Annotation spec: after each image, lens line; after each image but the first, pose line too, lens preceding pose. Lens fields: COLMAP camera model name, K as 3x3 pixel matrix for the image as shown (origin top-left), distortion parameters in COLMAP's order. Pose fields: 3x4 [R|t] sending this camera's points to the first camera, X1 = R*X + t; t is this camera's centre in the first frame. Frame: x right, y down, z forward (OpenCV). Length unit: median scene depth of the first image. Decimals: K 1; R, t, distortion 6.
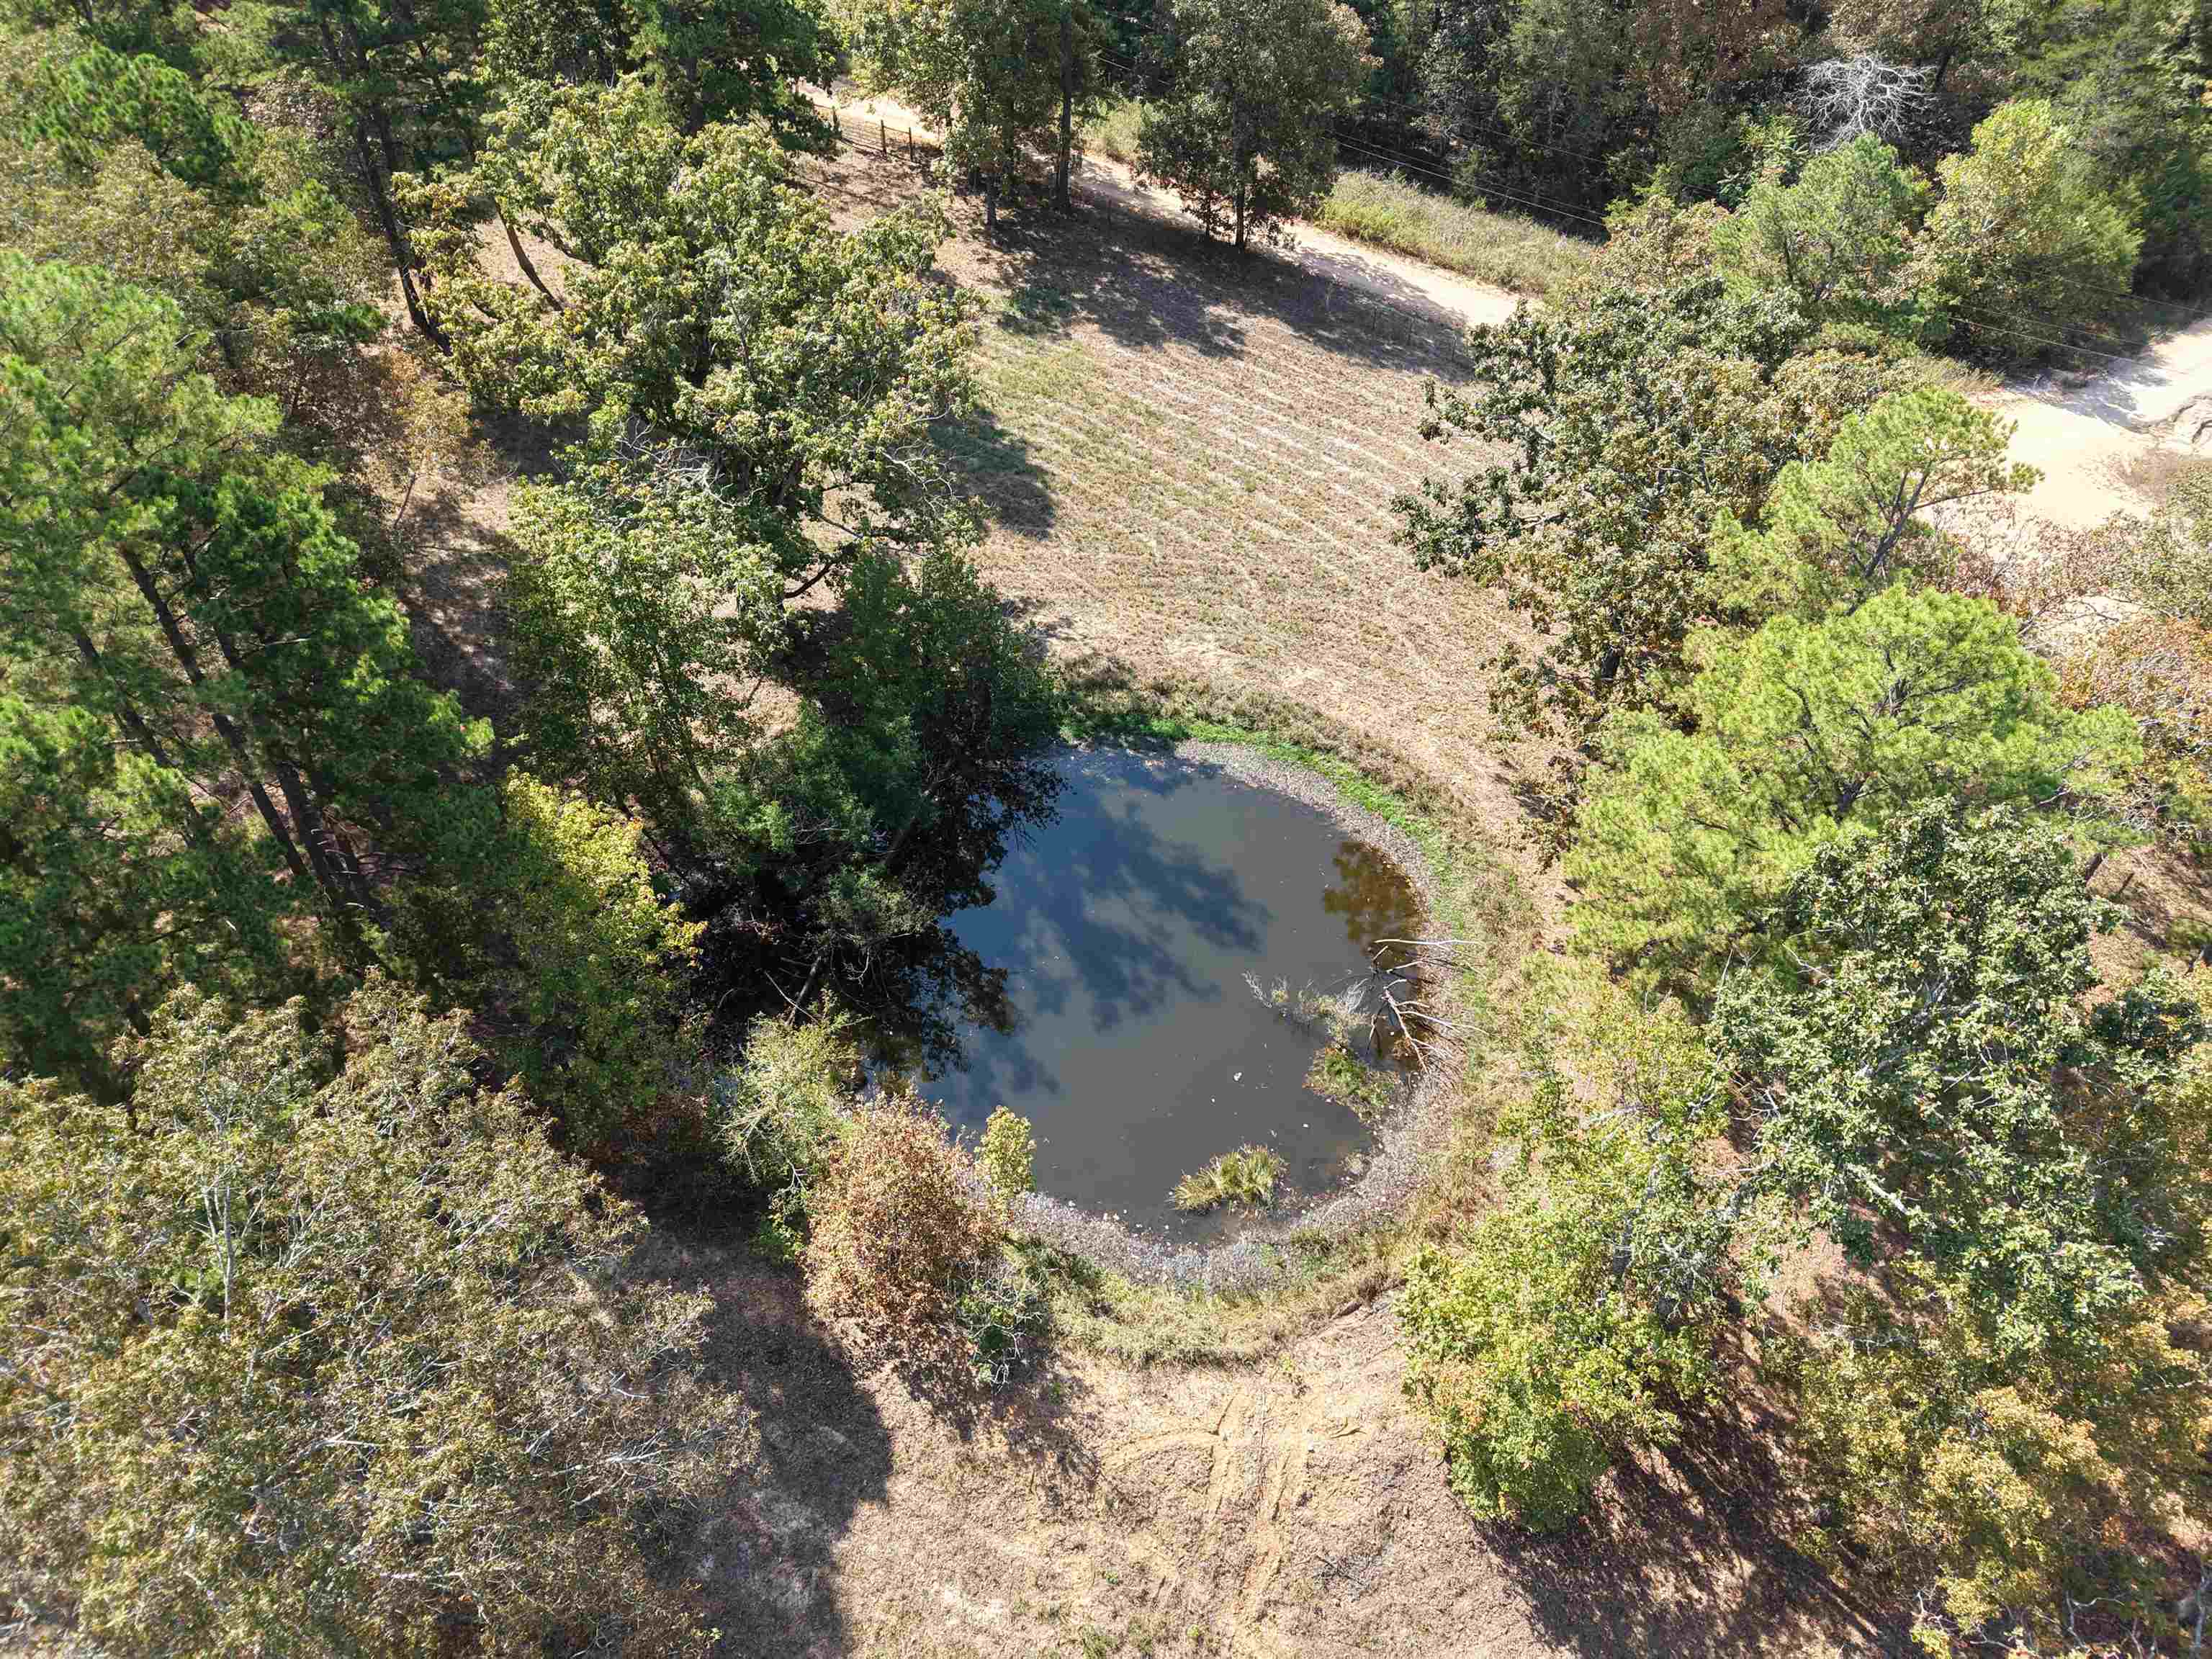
lens RADIAL K [[1472.0, 0, 1098.8], [0, 1472.0, 832.6], [0, 0, 1]] dist [0.001870, -0.004409]
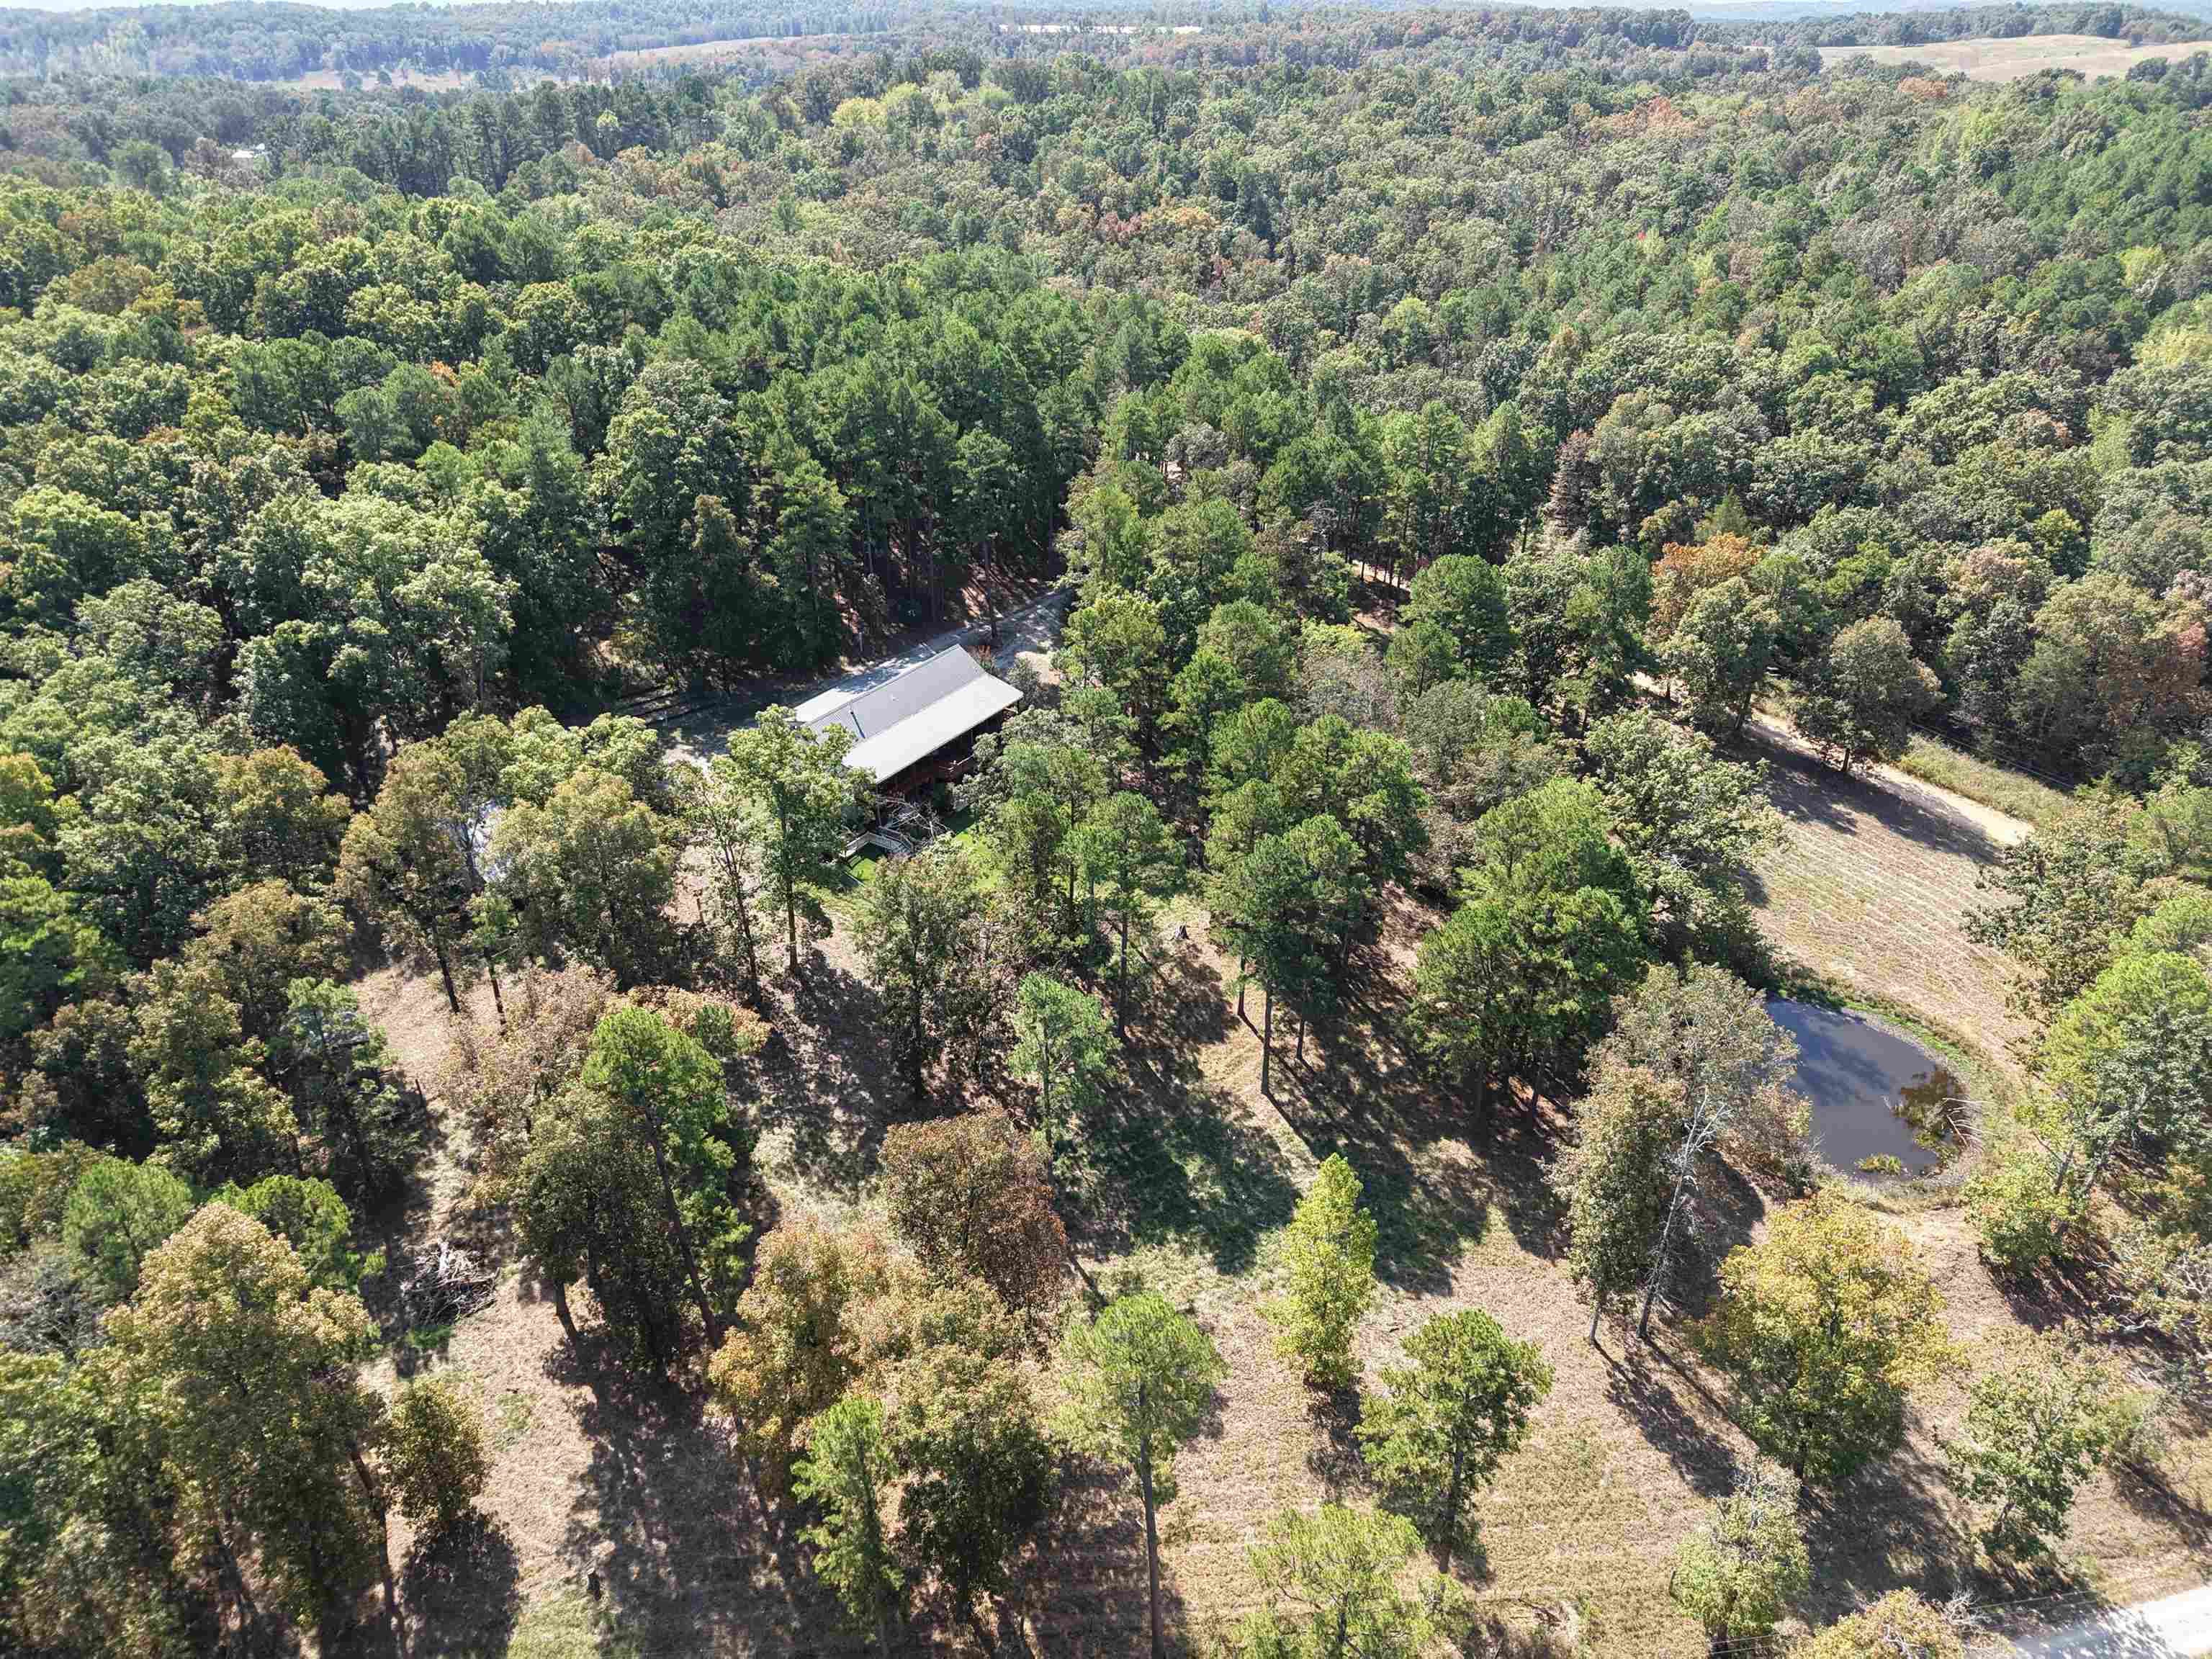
lens RADIAL K [[1472.0, 0, 1110.6], [0, 1472.0, 819.9], [0, 0, 1]] dist [0.001870, -0.004409]
pose [[0.955769, 0.141614, -0.257781, -0.451122], [-0.204024, 0.950519, -0.234281, 0.404661], [0.211849, 0.276512, 0.937369, -1.333758]]
